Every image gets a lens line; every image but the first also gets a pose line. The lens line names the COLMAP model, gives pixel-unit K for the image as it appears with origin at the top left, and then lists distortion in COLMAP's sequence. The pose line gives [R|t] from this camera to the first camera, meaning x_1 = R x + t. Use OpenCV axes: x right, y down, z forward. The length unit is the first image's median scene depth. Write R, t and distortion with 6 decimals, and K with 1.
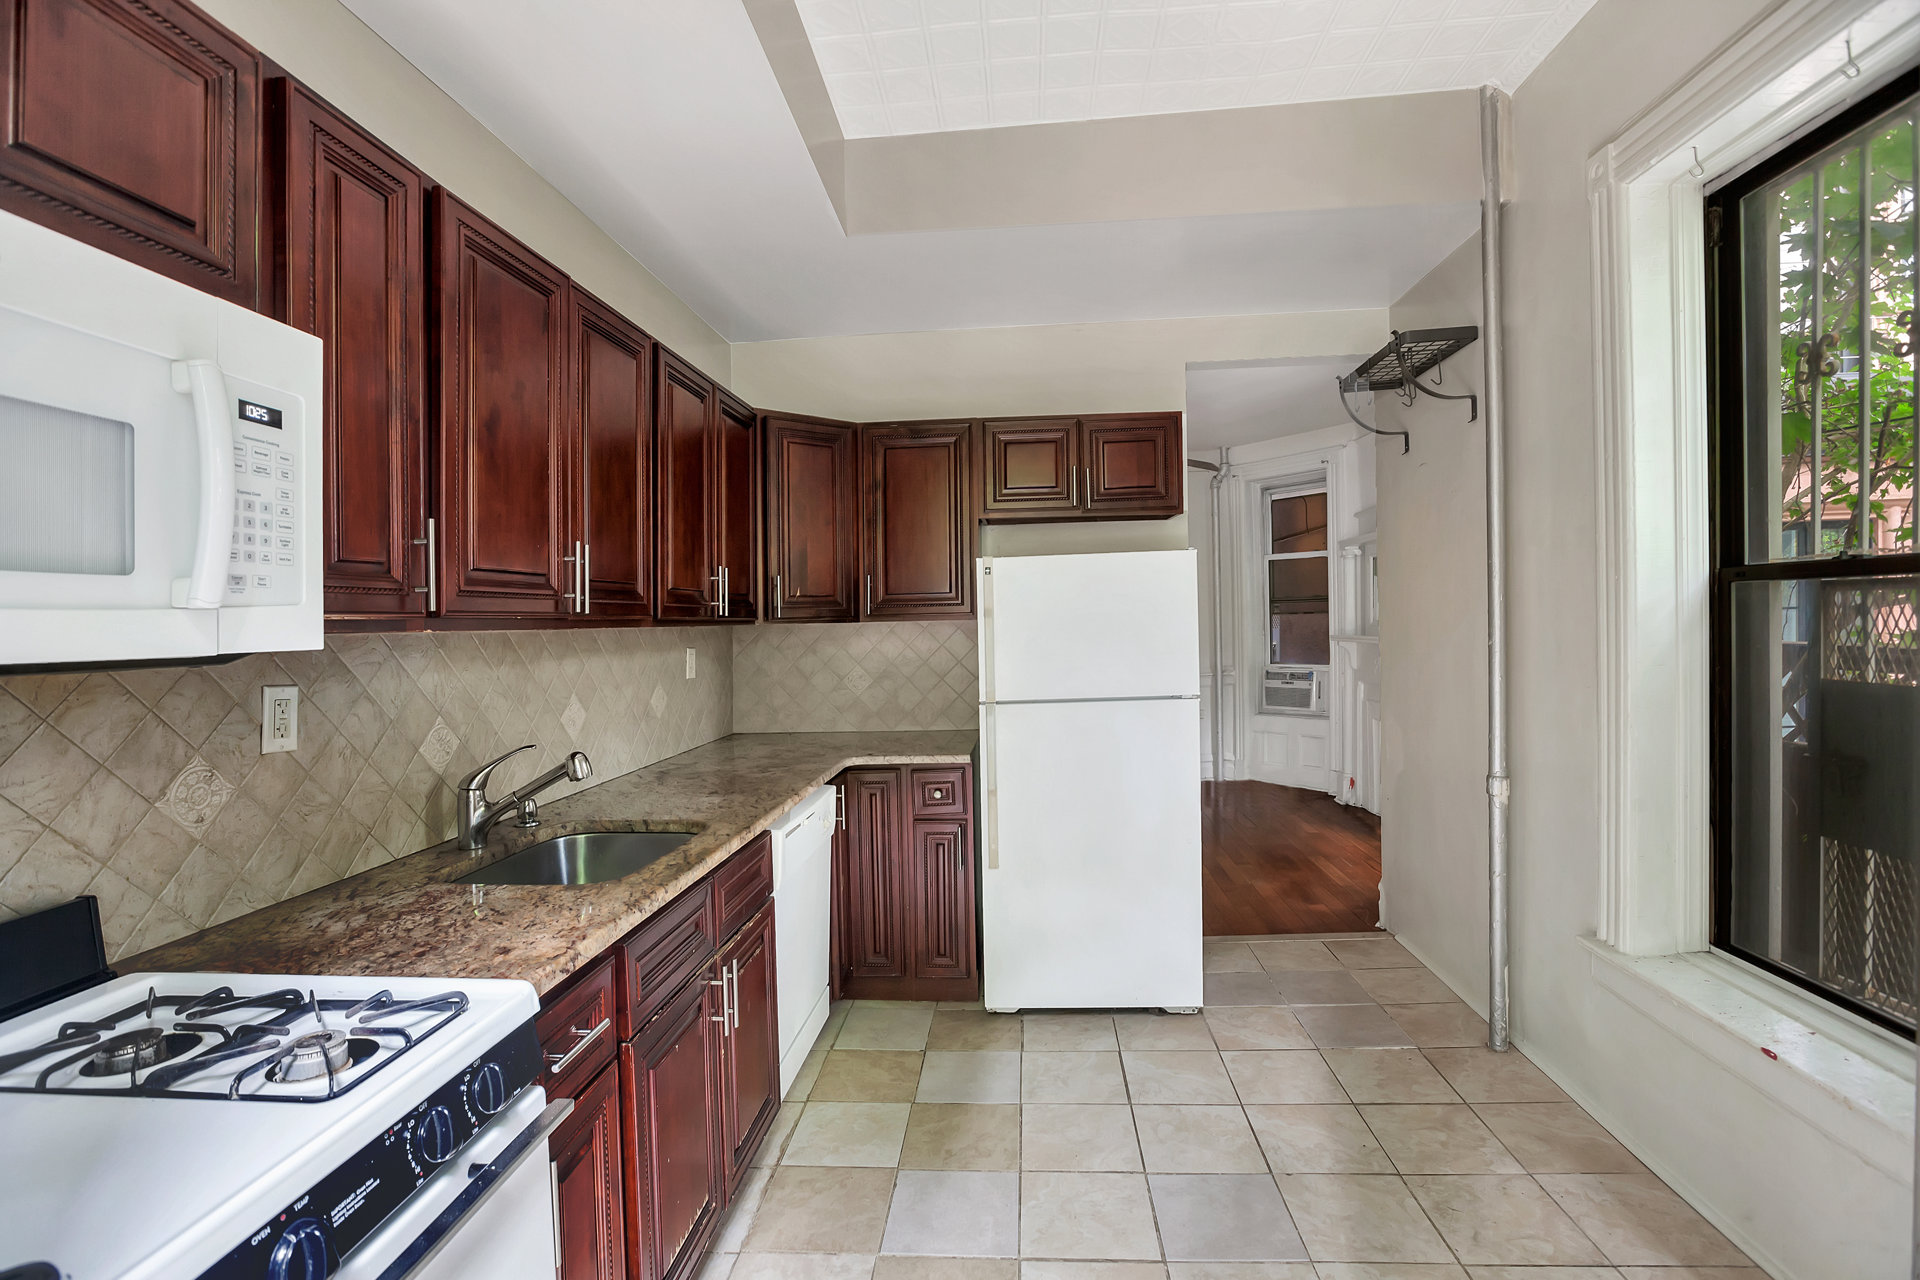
lens RADIAL K [[942.3, 0, 960.0], [0, 942.3, 640.0], [0, 0, 1]] dist [0.000045, -0.000232]
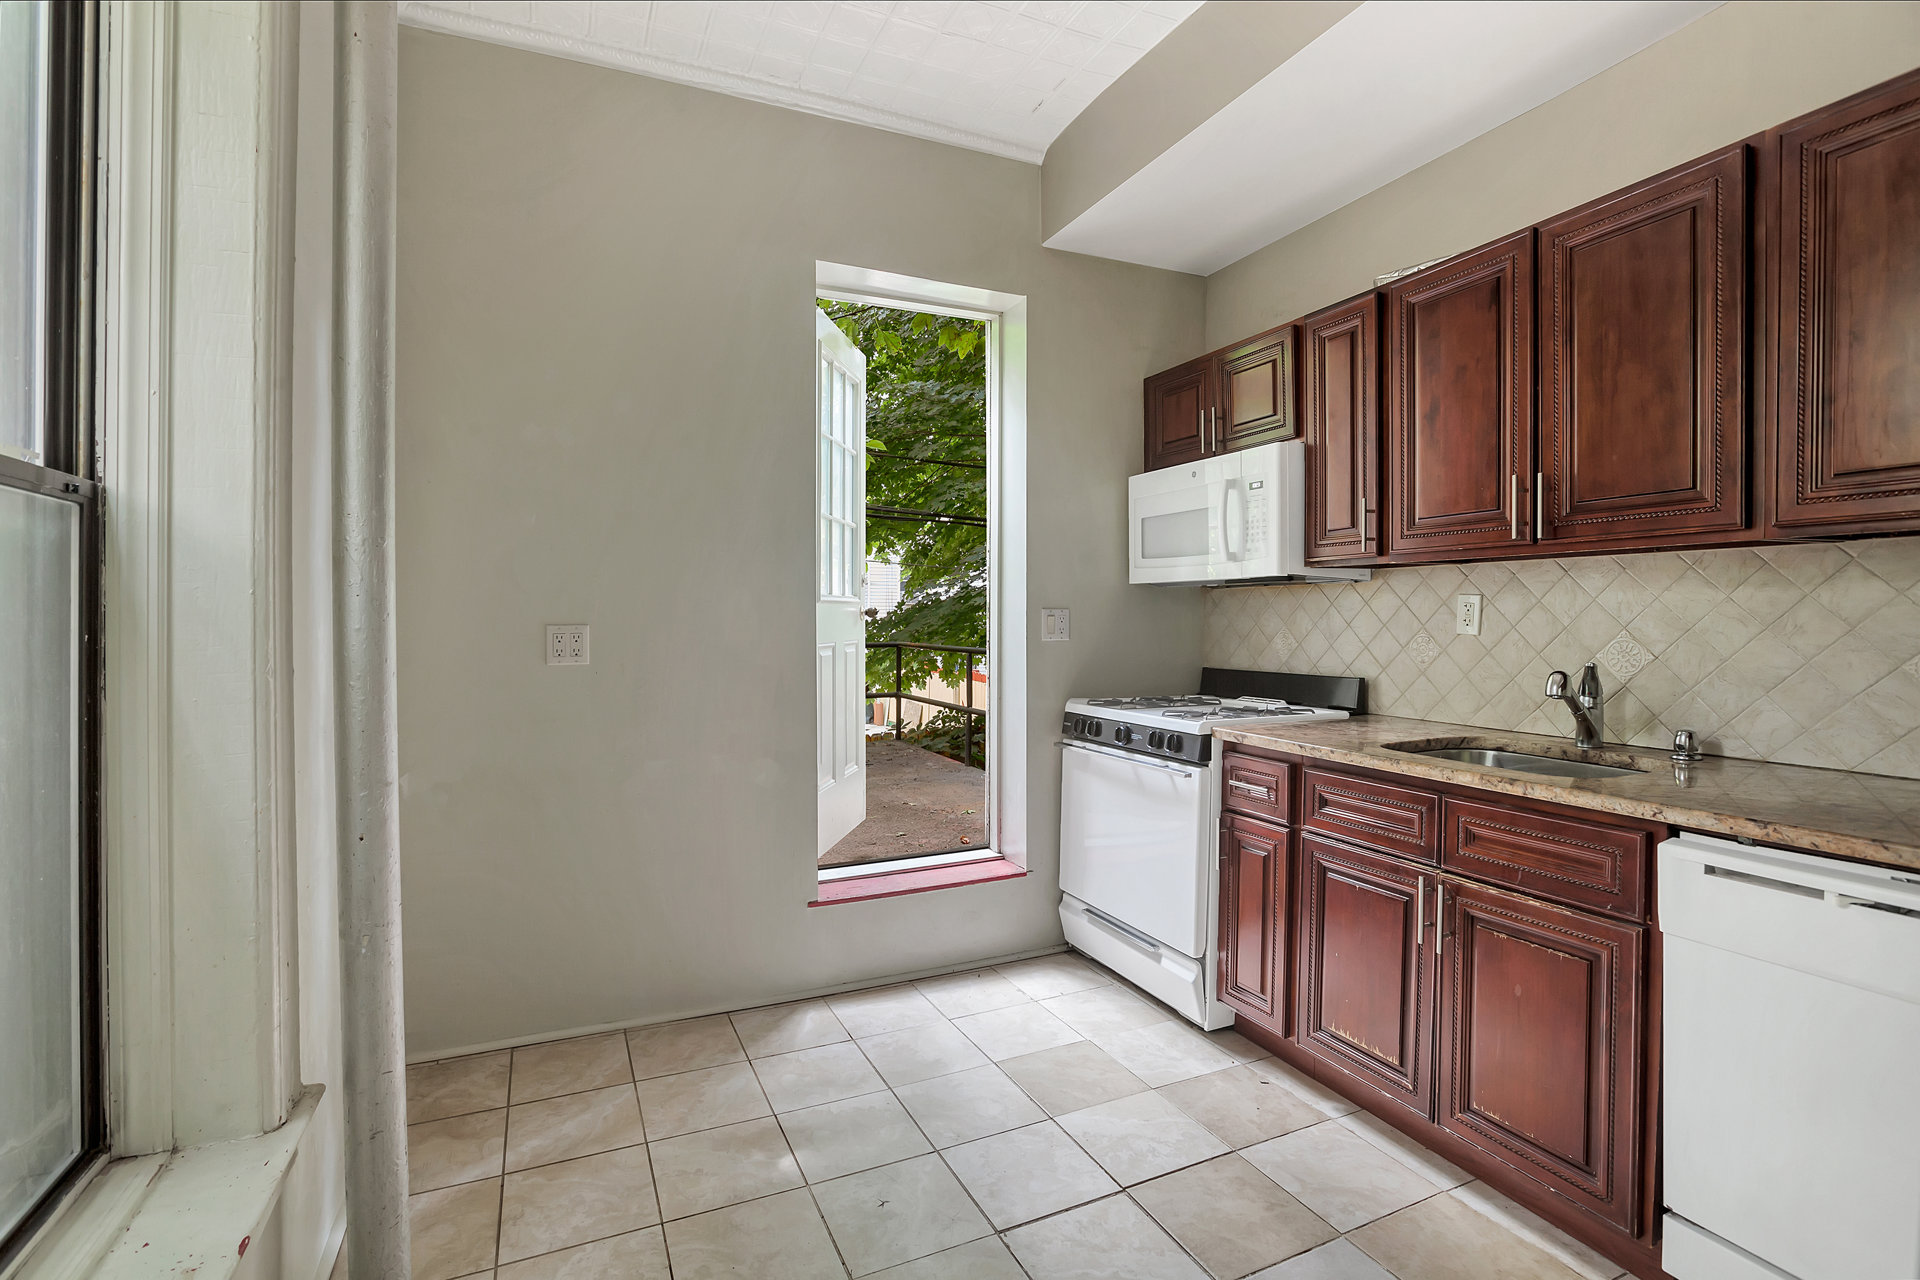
lens RADIAL K [[942.3, 0, 960.0], [0, 942.3, 640.0], [0, 0, 1]] dist [0.000045, -0.000232]
pose [[-0.857563, 0.040445, -0.512787, 0.823793], [0.014723, 0.998425, 0.054127, 0.022464], [0.514169, 0.038868, -0.856808, 1.764879]]
